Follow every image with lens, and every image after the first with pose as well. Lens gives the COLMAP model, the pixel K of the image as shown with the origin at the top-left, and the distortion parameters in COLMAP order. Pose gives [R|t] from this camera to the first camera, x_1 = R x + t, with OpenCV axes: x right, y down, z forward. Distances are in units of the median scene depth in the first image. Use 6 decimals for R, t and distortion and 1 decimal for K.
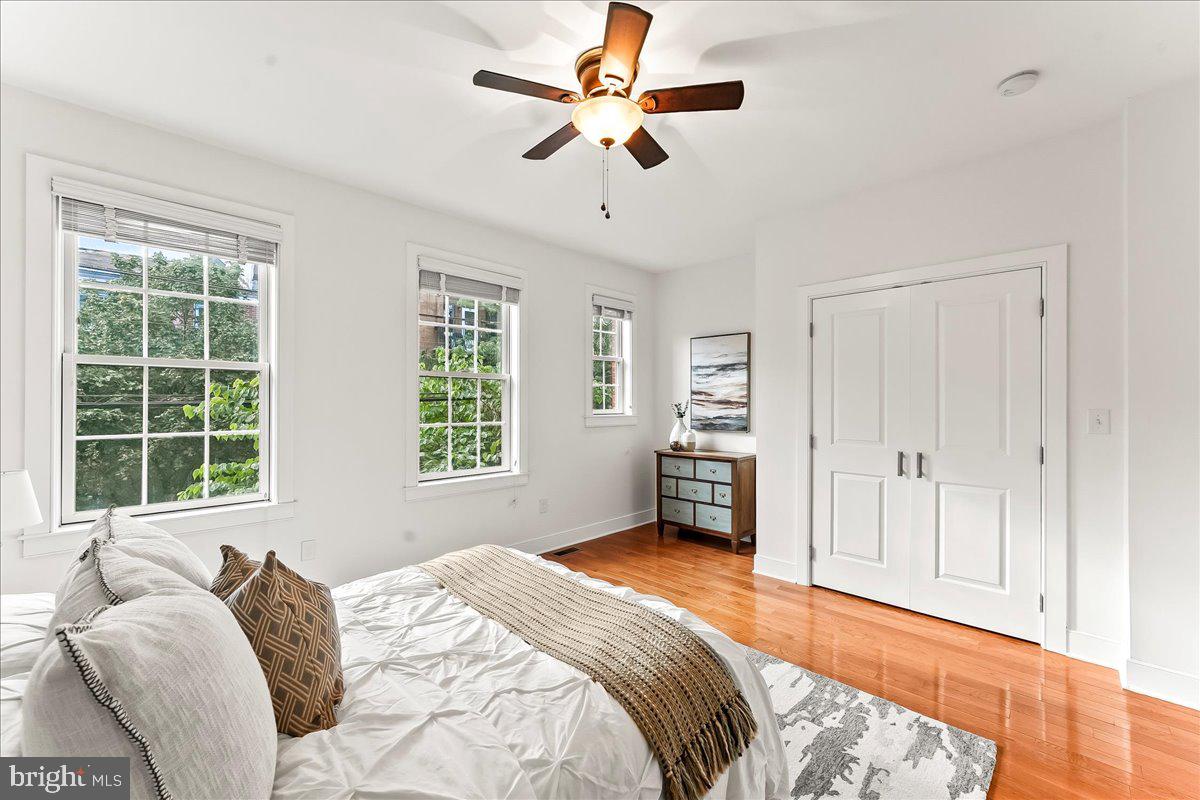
lens RADIAL K [[484.3, 0, 610.6], [0, 484.3, 402.5], [0, 0, 1]] dist [0.025138, 0.000002]
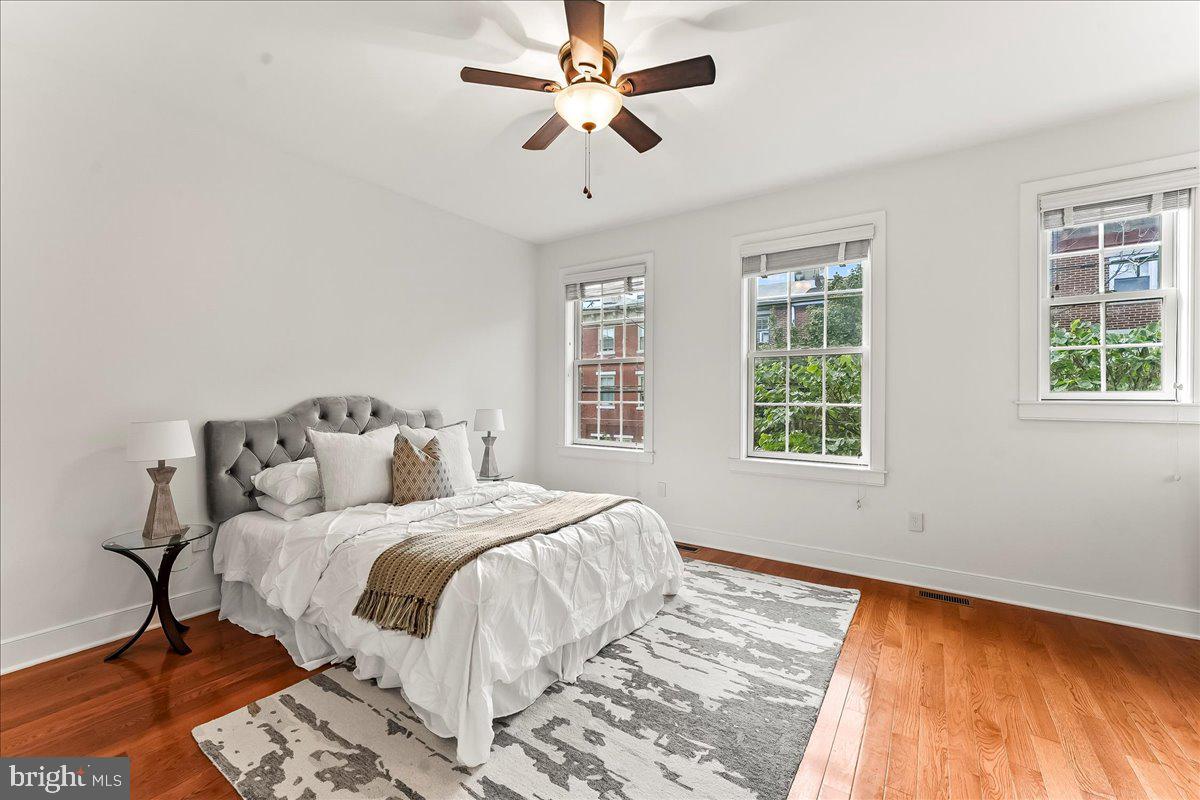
lens RADIAL K [[499.3, 0, 599.6], [0, 499.3, 394.7], [0, 0, 1]] dist [0.000411, 0.000062]
pose [[0.184243, 0.000883, -0.982880, 0.601259], [-0.001872, 0.999998, 0.000548, 0.026484], [0.982879, 0.001739, 0.184244, 0.465922]]
